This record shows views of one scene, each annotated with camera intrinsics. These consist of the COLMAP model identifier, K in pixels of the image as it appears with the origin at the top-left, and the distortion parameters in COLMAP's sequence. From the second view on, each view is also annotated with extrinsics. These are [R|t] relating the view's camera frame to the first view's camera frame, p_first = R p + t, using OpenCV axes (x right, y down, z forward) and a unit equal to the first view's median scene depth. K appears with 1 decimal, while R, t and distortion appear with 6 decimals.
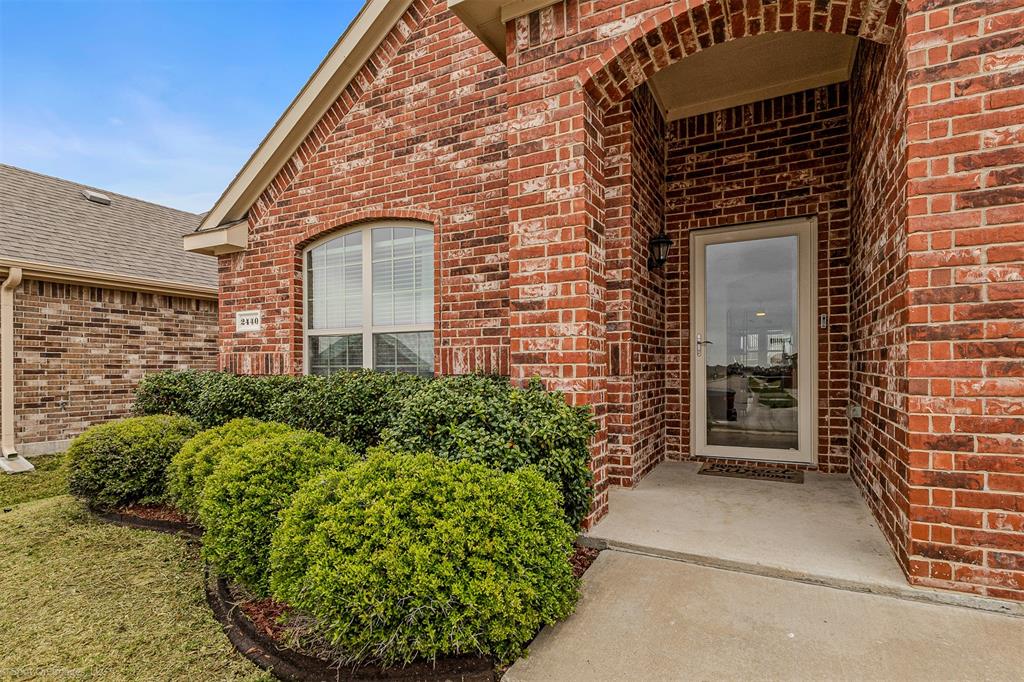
lens RADIAL K [[486.8, 0, 510.3], [0, 486.8, 370.1], [0, 0, 1]] dist [0.006527, 0.000427]
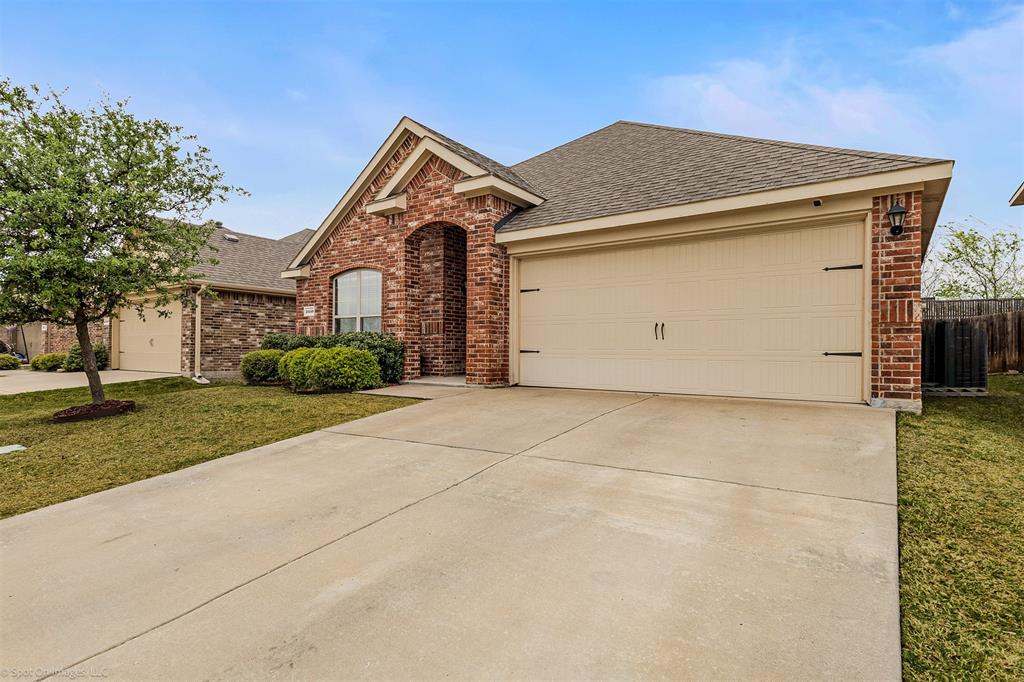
lens RADIAL K [[477.1, 0, 513.9], [0, 477.1, 349.8], [0, 0, 1]] dist [0.002932, 0.000088]
pose [[0.993701, 0.012479, -0.111369, 0.620054], [-0.013470, 0.999876, -0.008156, 0.077040], [0.111253, 0.009605, 0.993746, -1.027831]]
